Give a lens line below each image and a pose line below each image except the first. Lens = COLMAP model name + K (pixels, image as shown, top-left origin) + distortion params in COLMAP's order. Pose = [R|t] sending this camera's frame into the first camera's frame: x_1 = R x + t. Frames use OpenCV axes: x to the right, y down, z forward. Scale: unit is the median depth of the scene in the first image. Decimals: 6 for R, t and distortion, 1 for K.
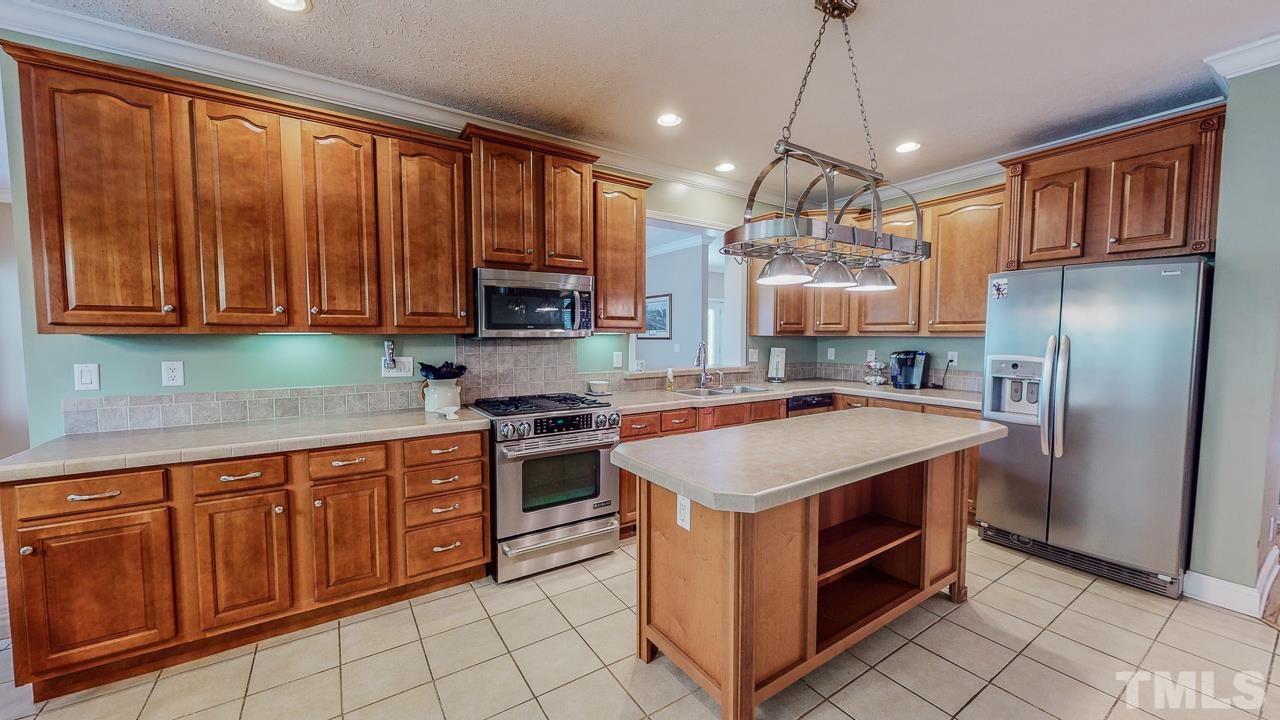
lens RADIAL K [[469.4, 0, 639.6], [0, 469.4, 361.9], [0, 0, 1]] dist [0.000918, -0.000036]
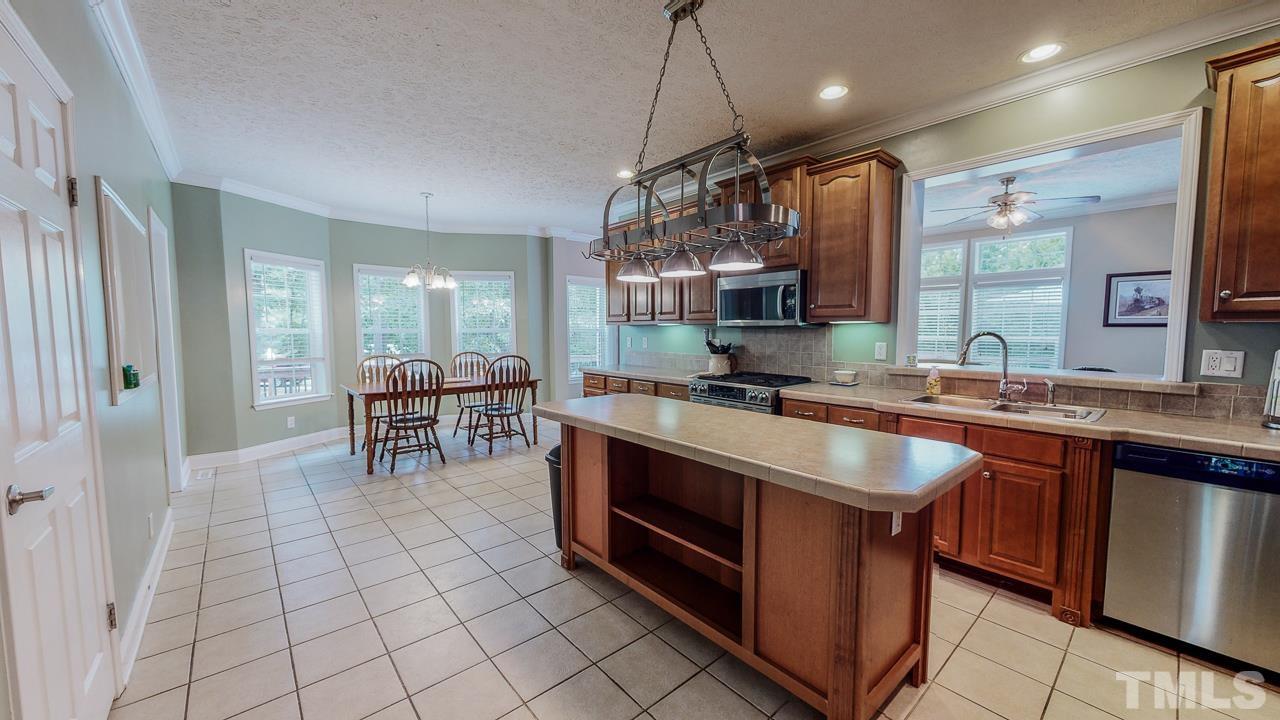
lens RADIAL K [[469.4, 0, 639.6], [0, 469.4, 361.9], [0, 0, 1]] dist [0.000918, -0.000036]
pose [[0.129144, 0.070375, -0.989125, 0.921808], [-0.055321, 0.996436, 0.063673, -0.018057], [0.990082, 0.046497, 0.132577, 0.489788]]
